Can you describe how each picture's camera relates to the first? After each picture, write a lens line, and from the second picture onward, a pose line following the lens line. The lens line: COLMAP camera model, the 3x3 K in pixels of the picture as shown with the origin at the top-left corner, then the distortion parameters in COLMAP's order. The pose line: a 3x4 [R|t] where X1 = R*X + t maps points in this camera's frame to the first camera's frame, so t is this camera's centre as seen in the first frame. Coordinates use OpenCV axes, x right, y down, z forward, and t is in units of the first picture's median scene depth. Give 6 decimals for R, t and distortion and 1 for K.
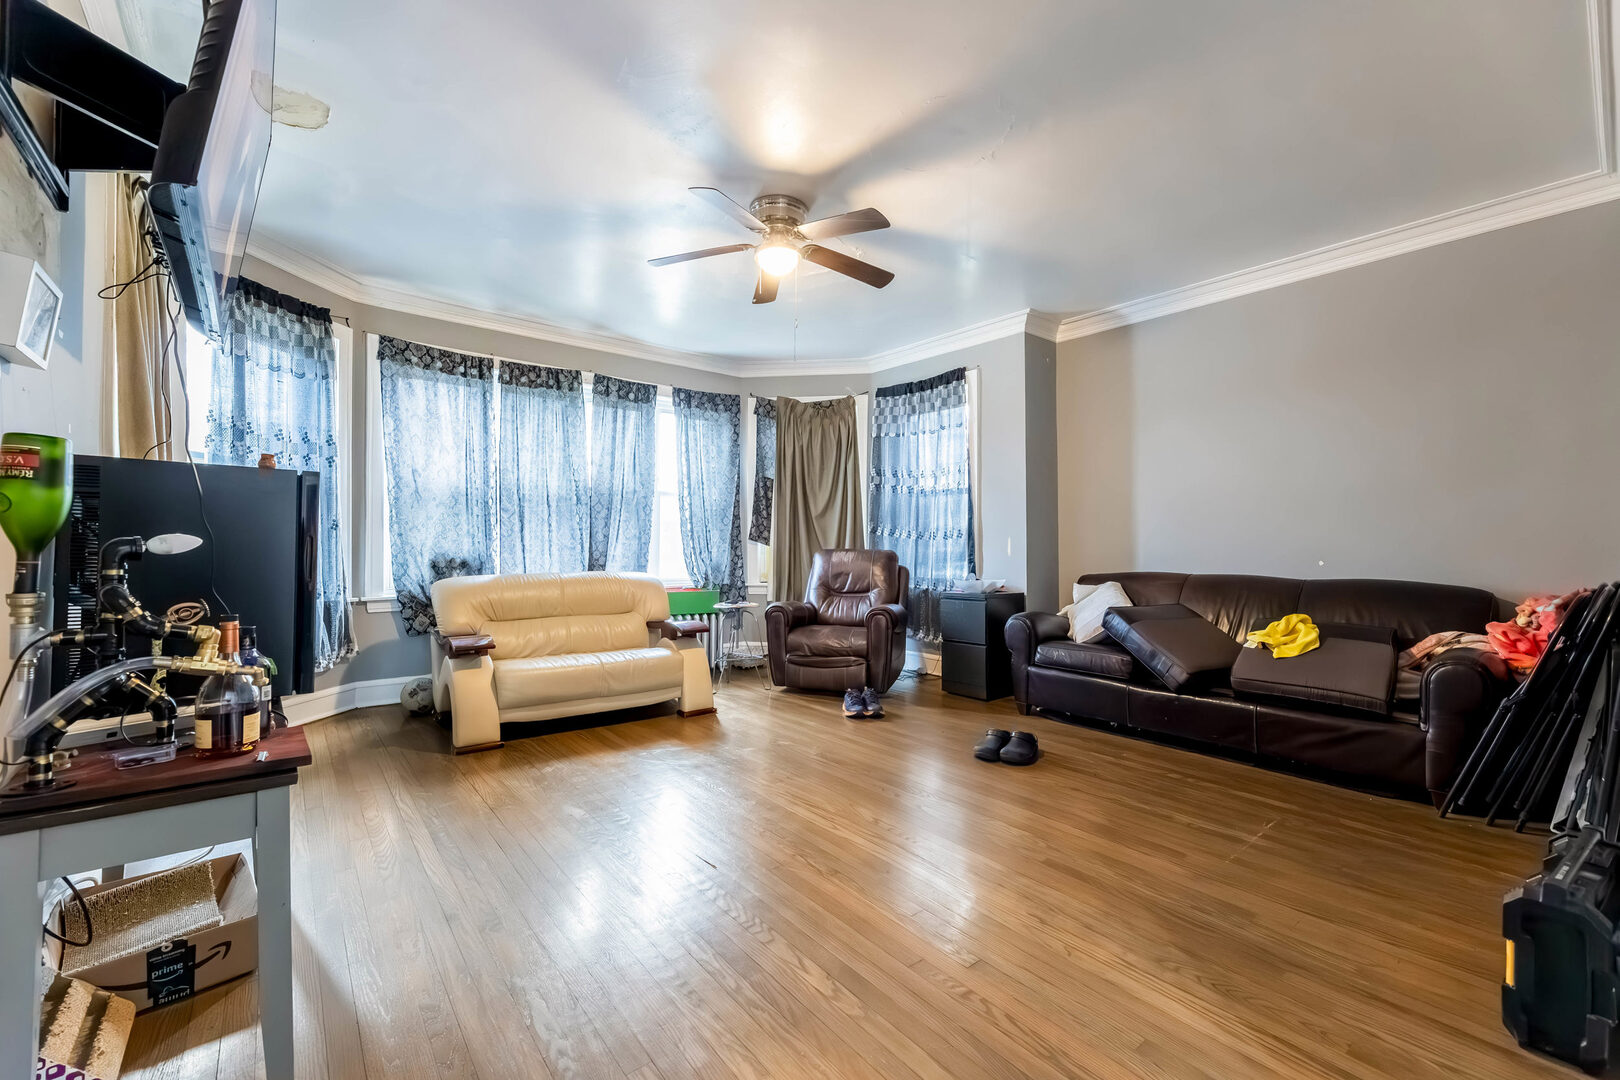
lens RADIAL K [[652.3, 0, 810.0], [0, 652.3, 540.0], [0, 0, 1]] dist [-0.000658, -0.000302]
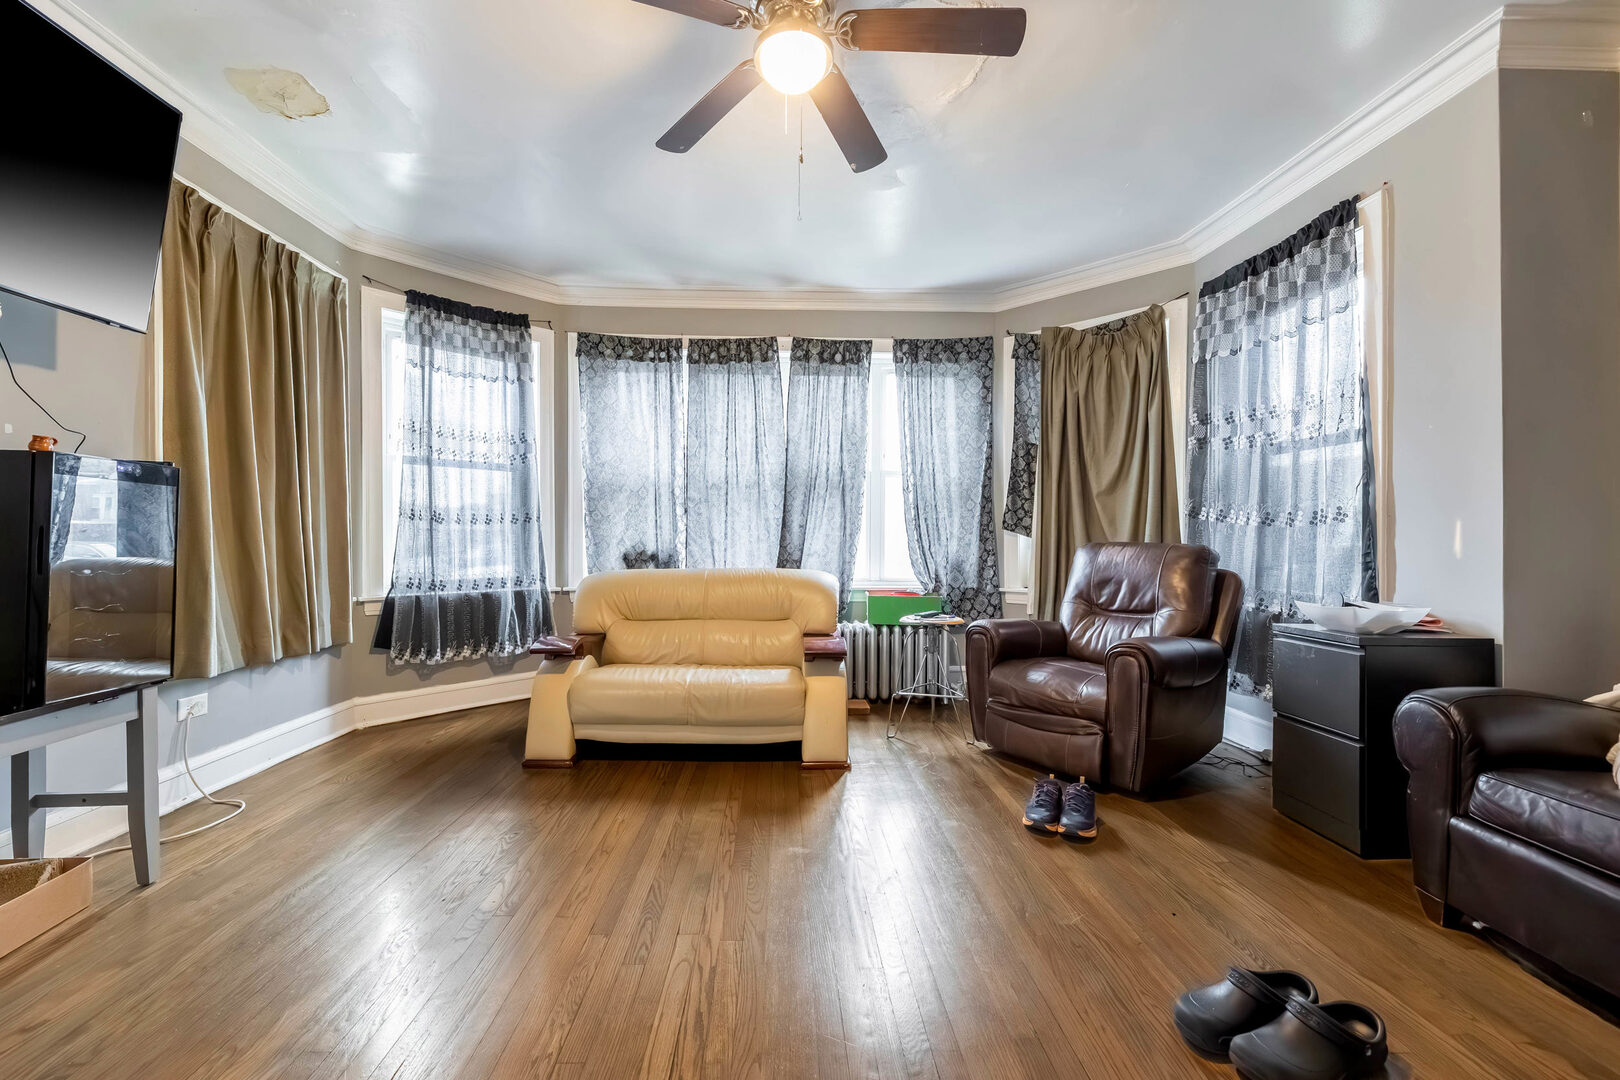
lens RADIAL K [[652.3, 0, 810.0], [0, 652.3, 540.0], [0, 0, 1]] dist [-0.000658, -0.000302]
pose [[0.802788, 0.000969, -0.596264, 0.195200], [0.006311, 0.999929, 0.010121, 0.003003], [0.596231, -0.011888, 0.802725, 0.312429]]
